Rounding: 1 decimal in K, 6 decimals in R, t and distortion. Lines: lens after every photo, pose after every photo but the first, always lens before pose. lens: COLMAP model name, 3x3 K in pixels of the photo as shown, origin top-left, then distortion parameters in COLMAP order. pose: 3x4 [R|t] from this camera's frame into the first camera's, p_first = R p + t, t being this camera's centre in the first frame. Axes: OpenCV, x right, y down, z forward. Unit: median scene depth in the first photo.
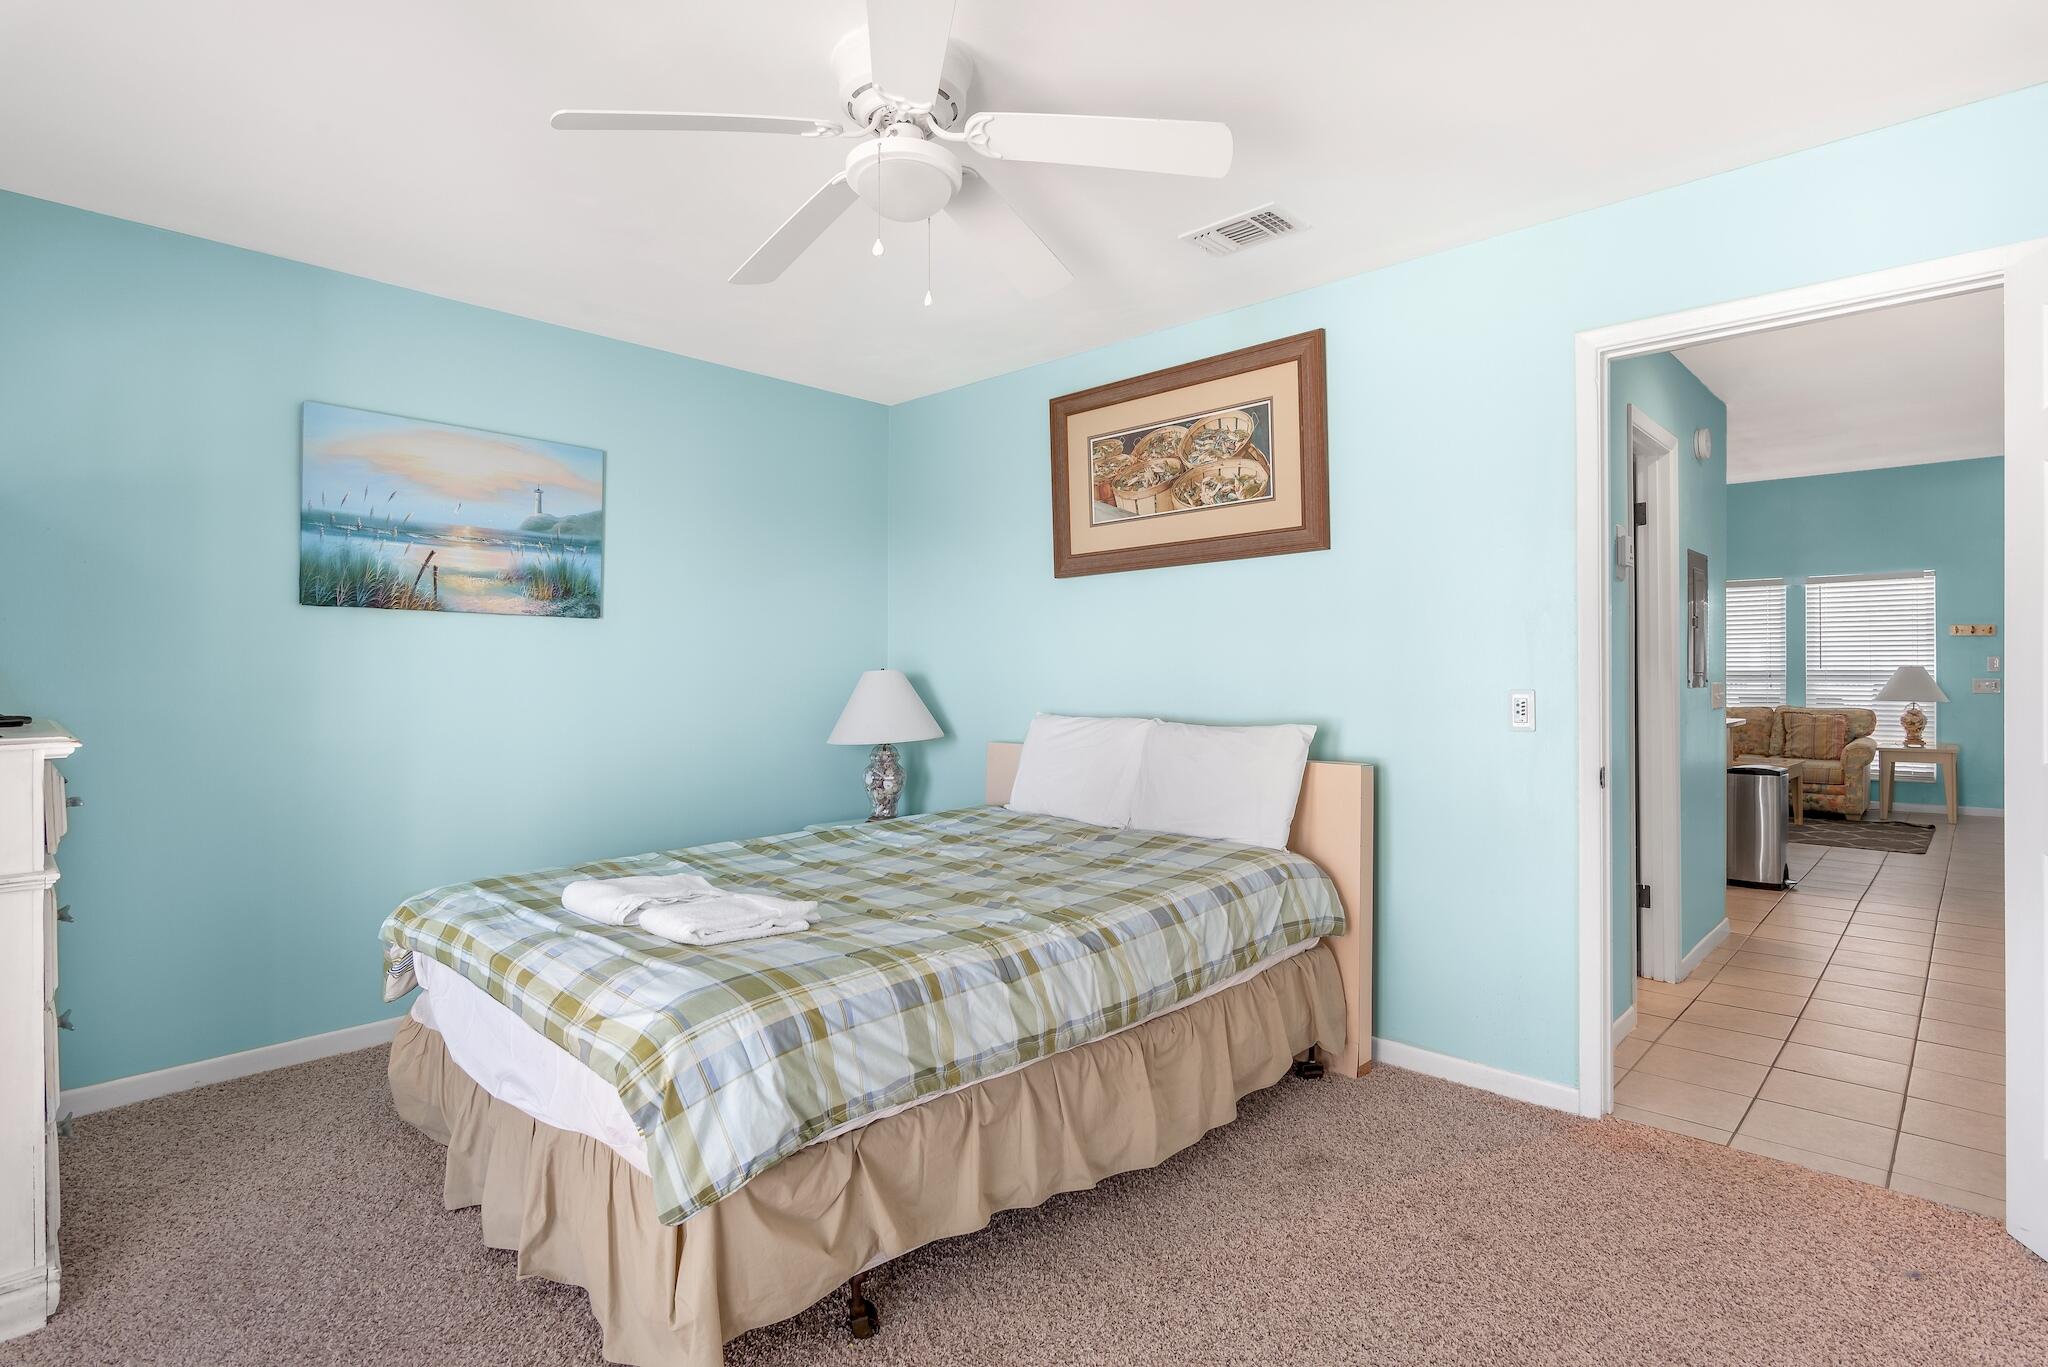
lens RADIAL K [[1007.8, 0, 1013.6], [0, 1007.8, 677.3], [0, 0, 1]] dist [-0.002059, -0.000111]
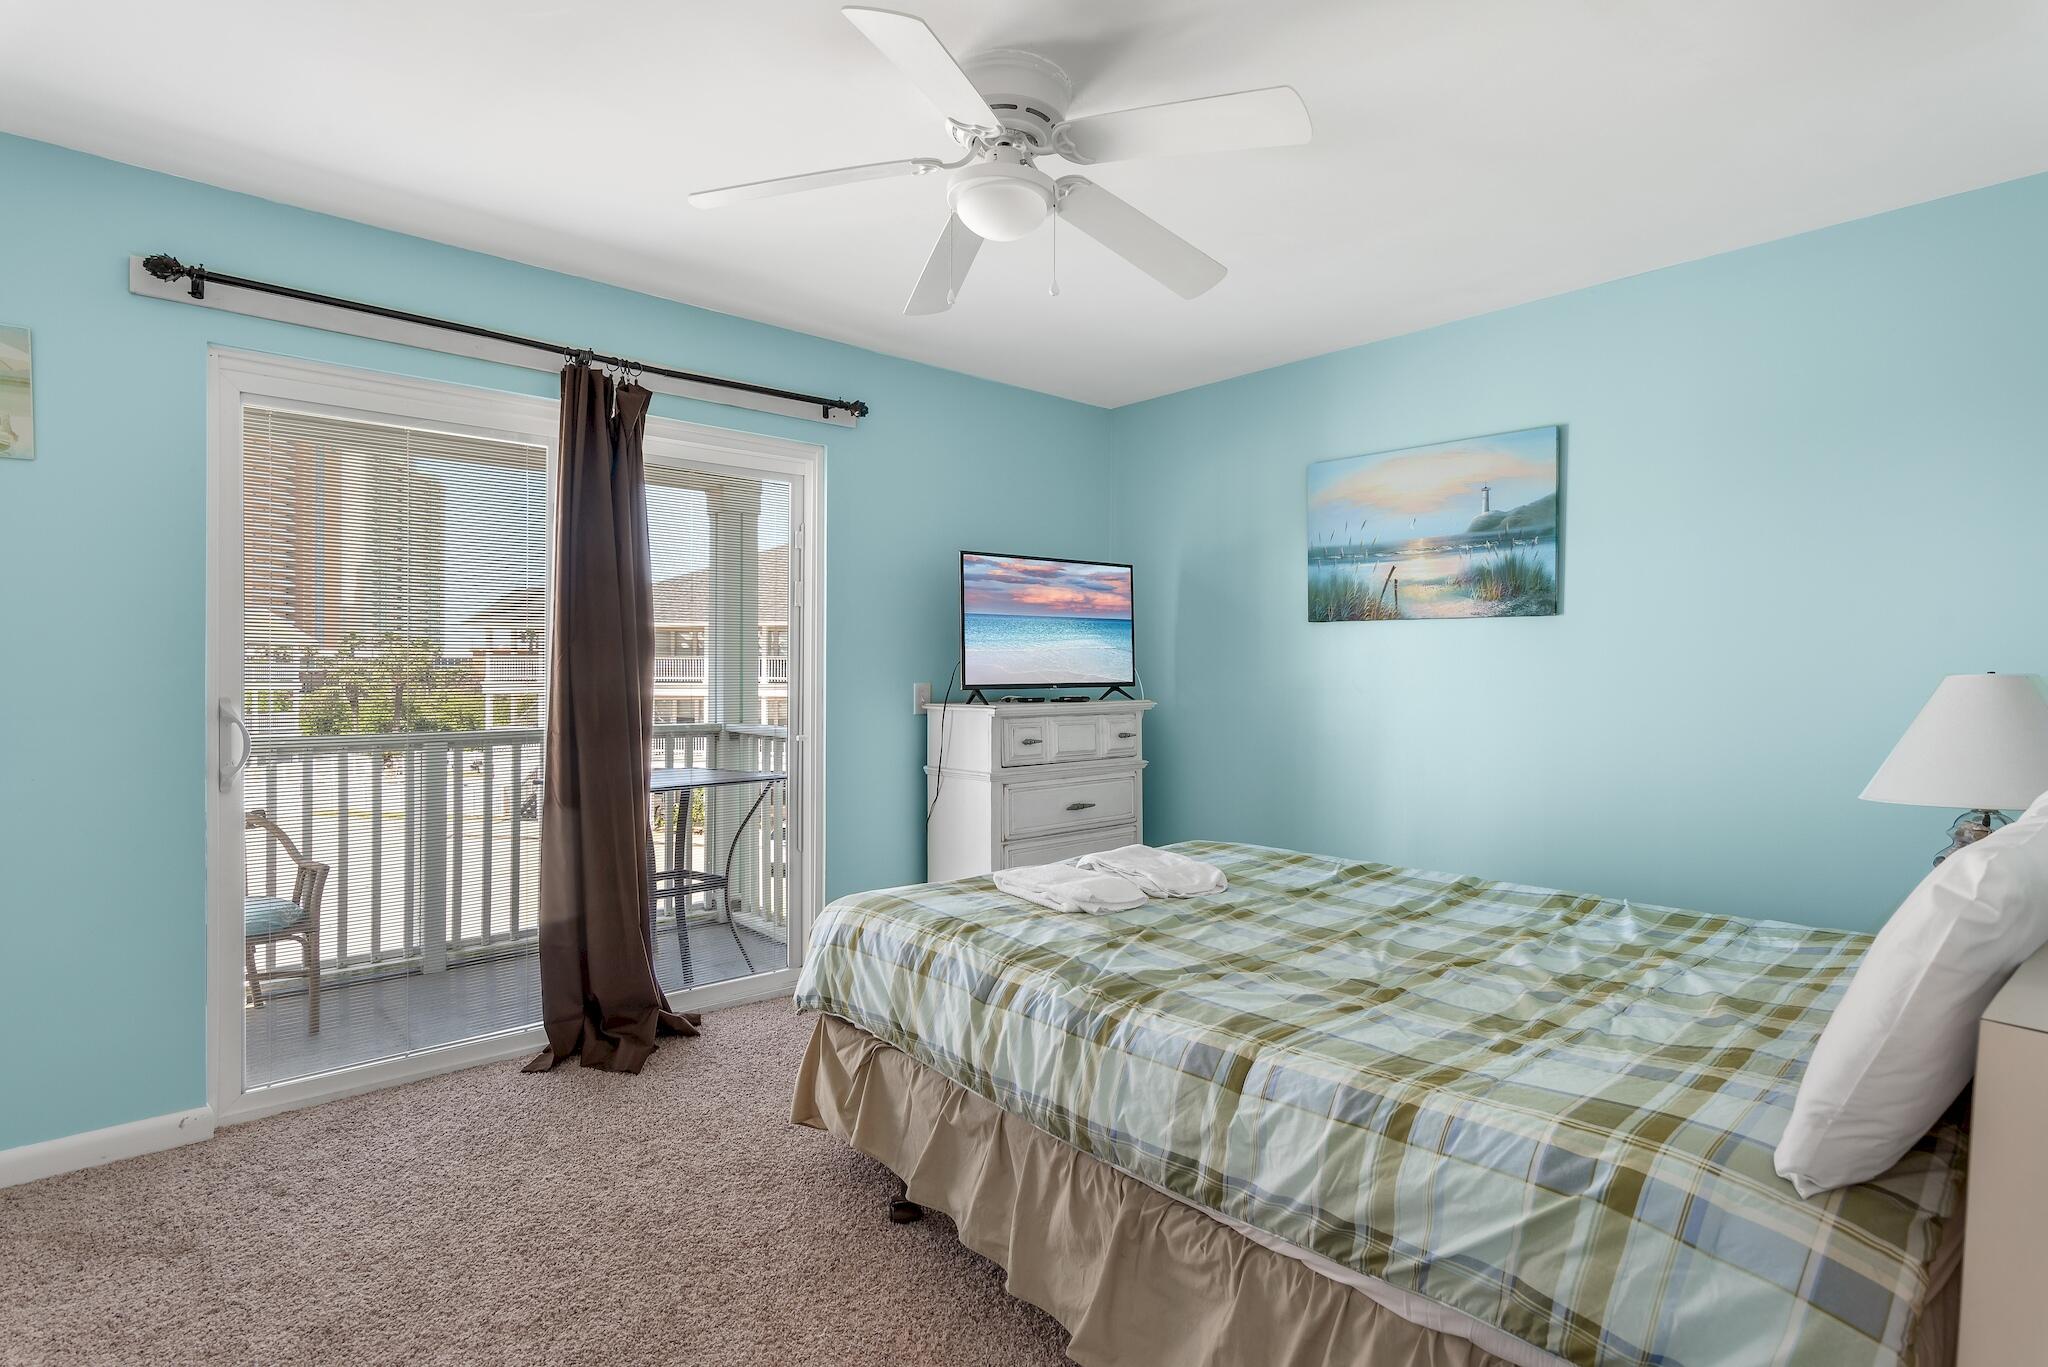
lens RADIAL K [[1007.8, 0, 1013.4], [0, 1007.8, 682.1], [0, 0, 1]] dist [-0.002059, -0.000111]
pose [[-0.072431, 0.014132, -0.997273, 0.558632], [-0.006211, 0.999874, 0.014620, -0.010206], [0.997354, 0.007253, -0.072334, 0.645620]]
